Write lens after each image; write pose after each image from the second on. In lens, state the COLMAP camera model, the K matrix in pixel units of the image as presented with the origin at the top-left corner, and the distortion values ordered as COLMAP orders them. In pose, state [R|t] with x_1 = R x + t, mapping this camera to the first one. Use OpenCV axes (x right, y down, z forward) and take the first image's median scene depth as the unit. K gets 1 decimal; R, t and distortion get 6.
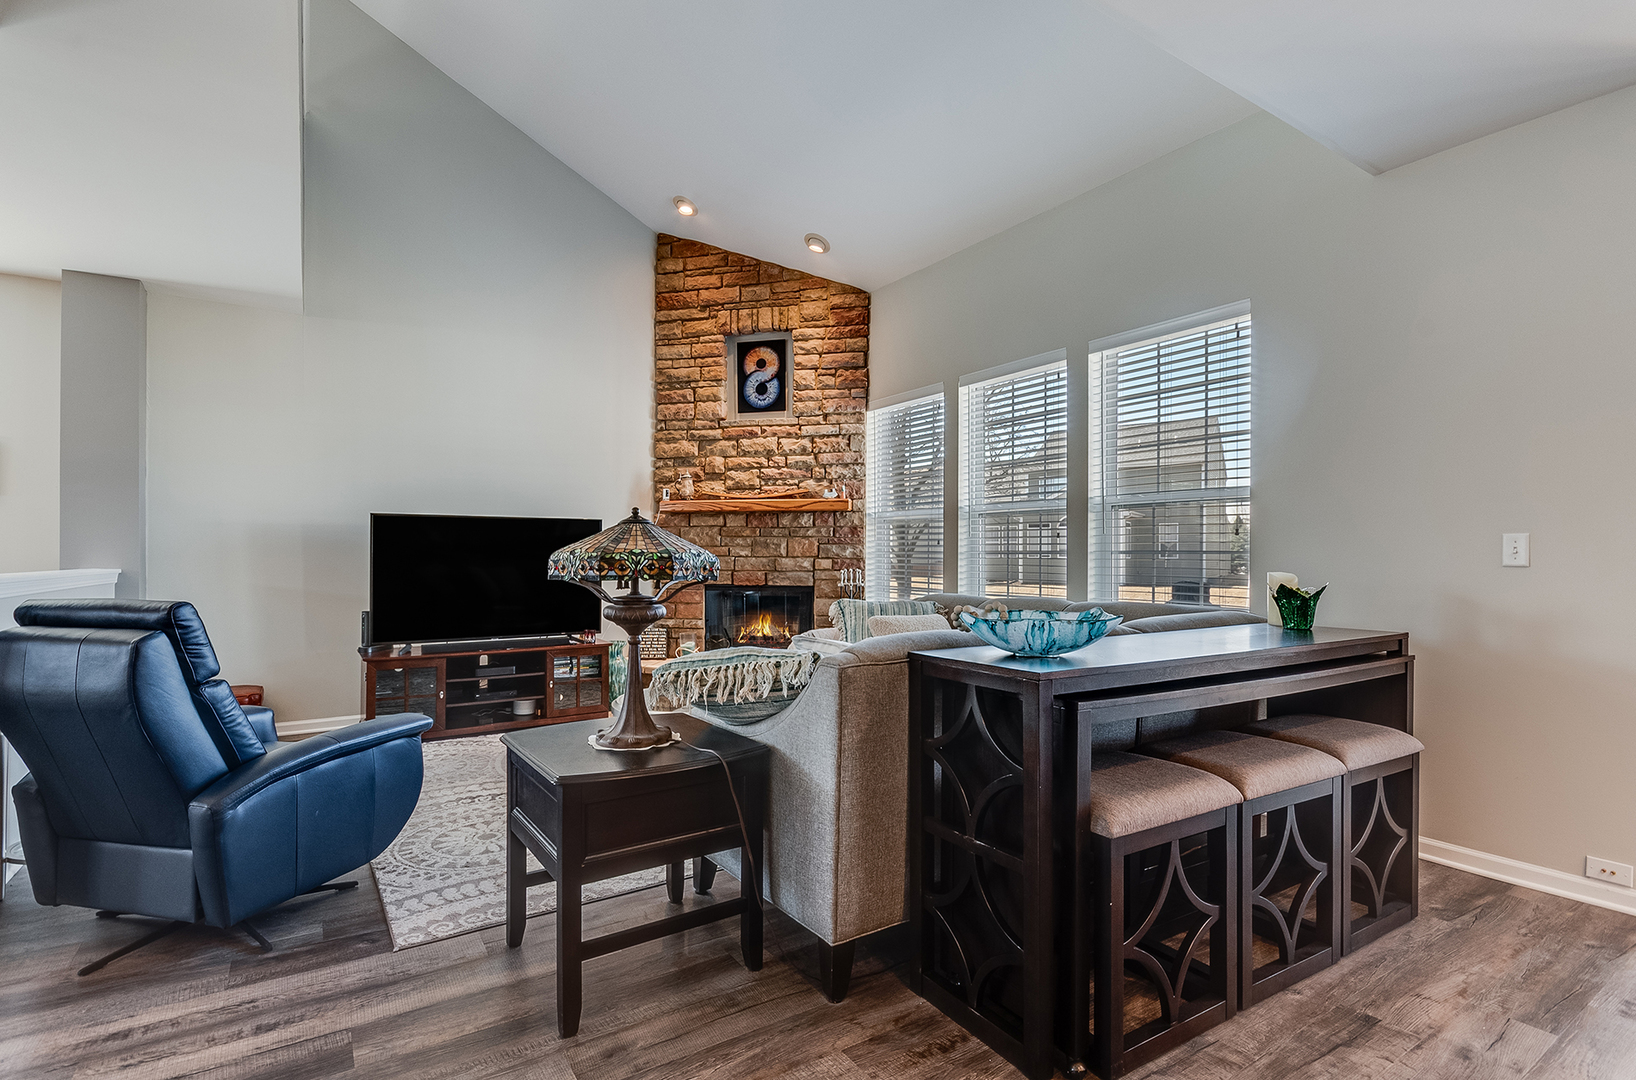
lens RADIAL K [[797.7, 0, 820.5], [0, 797.7, 549.2], [0, 0, 1]] dist [0.003424, 0.000244]
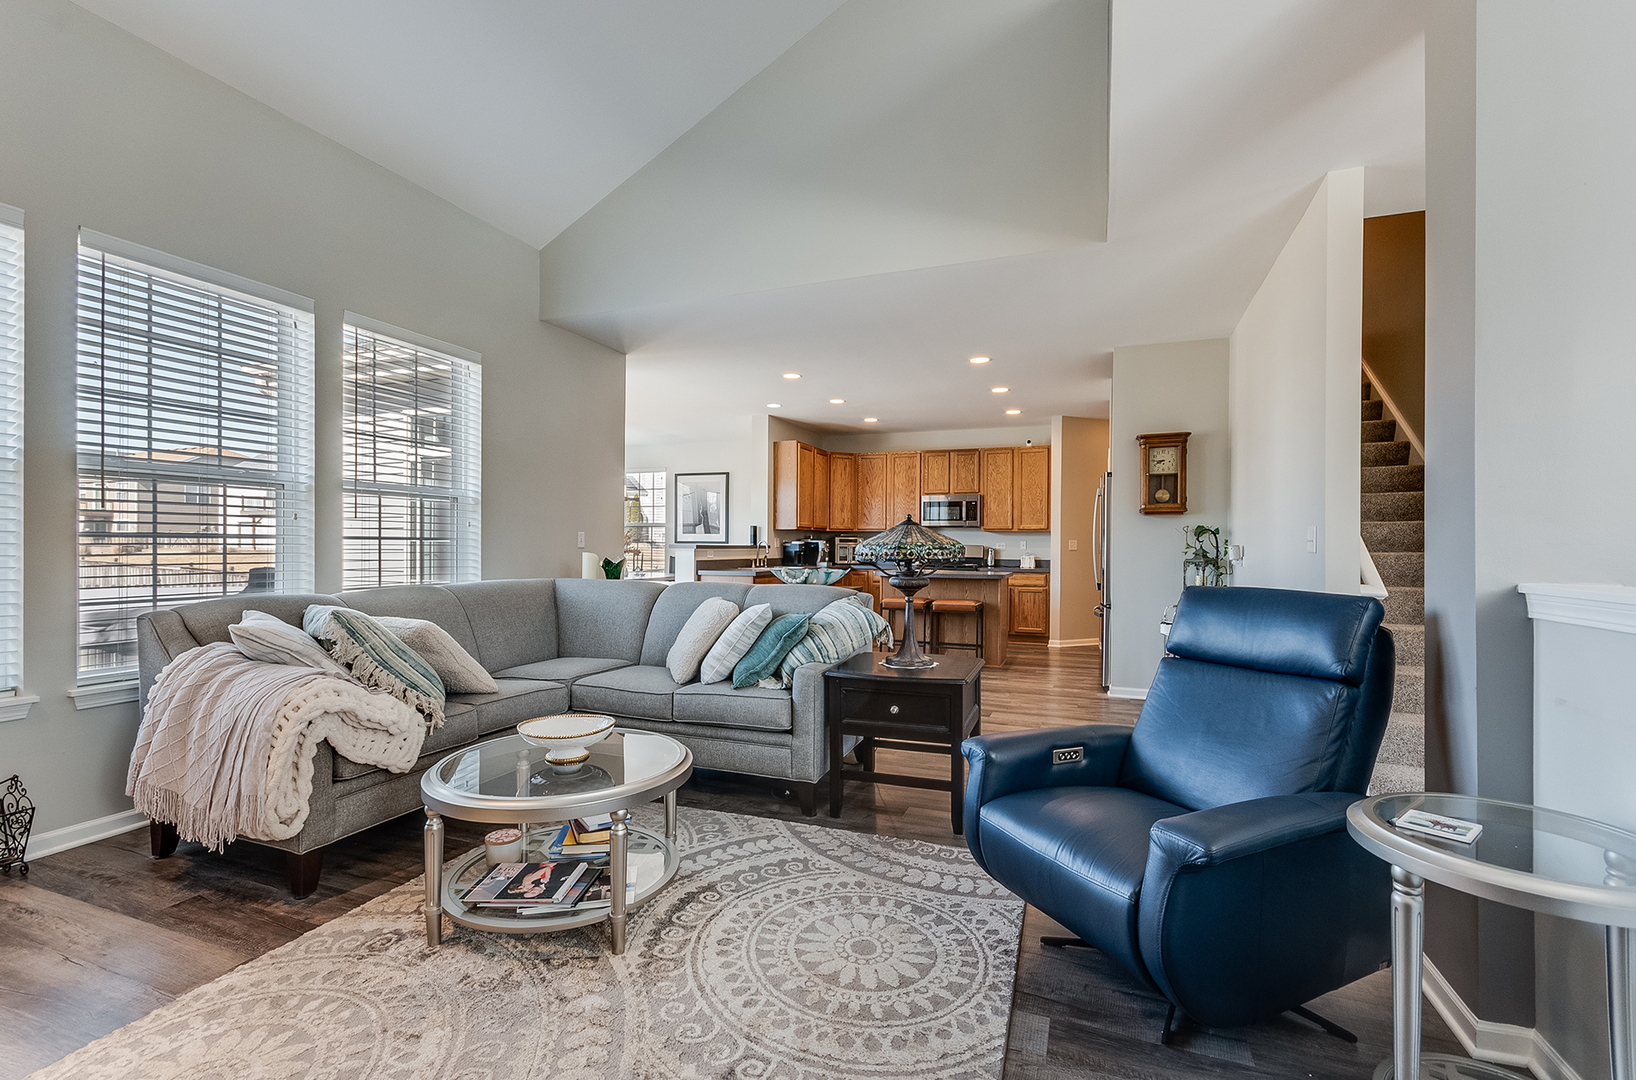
lens RADIAL K [[719.0, 0, 823.1], [0, 719.0, 542.1], [0, 0, 1]] dist [0.005527, 0.000292]
pose [[-0.592399, -0.006043, 0.805622, -0.841024], [-0.013812, 0.999901, -0.002656, 0.006055], [-0.805526, -0.012701, -0.592424, 1.311452]]
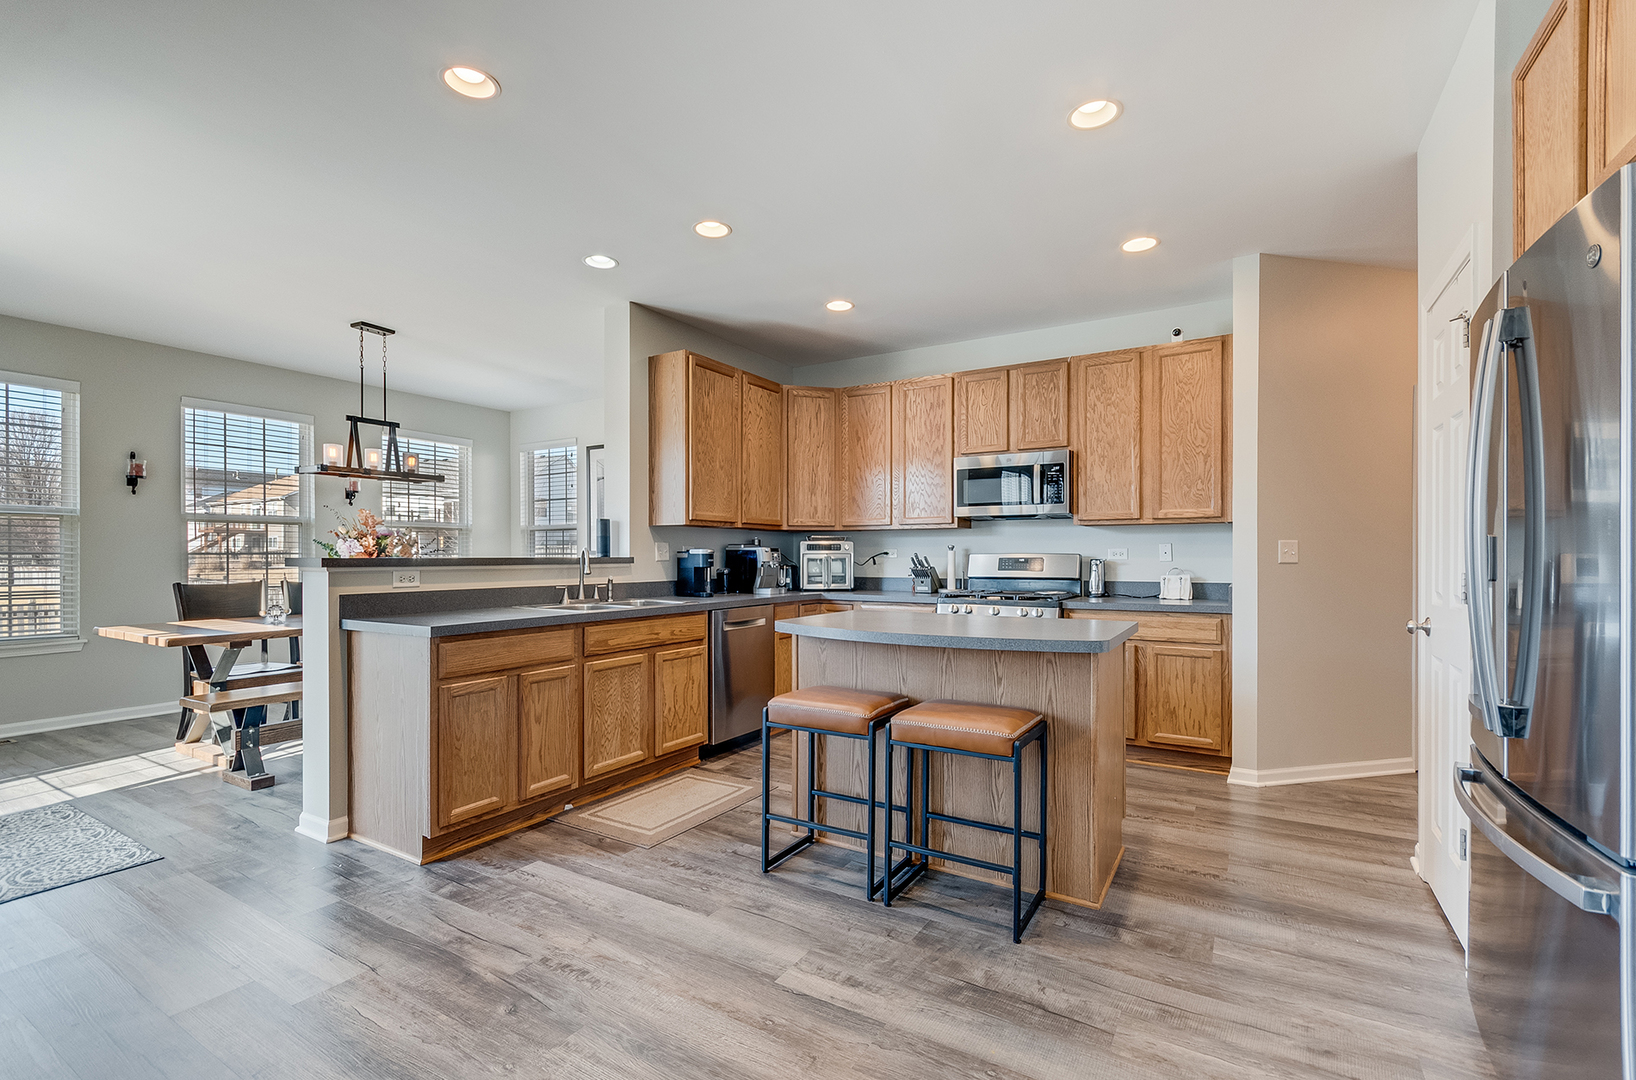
lens RADIAL K [[719.0, 0, 815.2], [0, 719.0, 550.1], [0, 0, 1]] dist [0.005527, 0.000292]
pose [[-0.438142, -0.001339, 0.898905, -0.550266], [-0.005495, 0.999984, -0.001188, 0.004202], [-0.898889, -0.005460, -0.438143, 0.941495]]
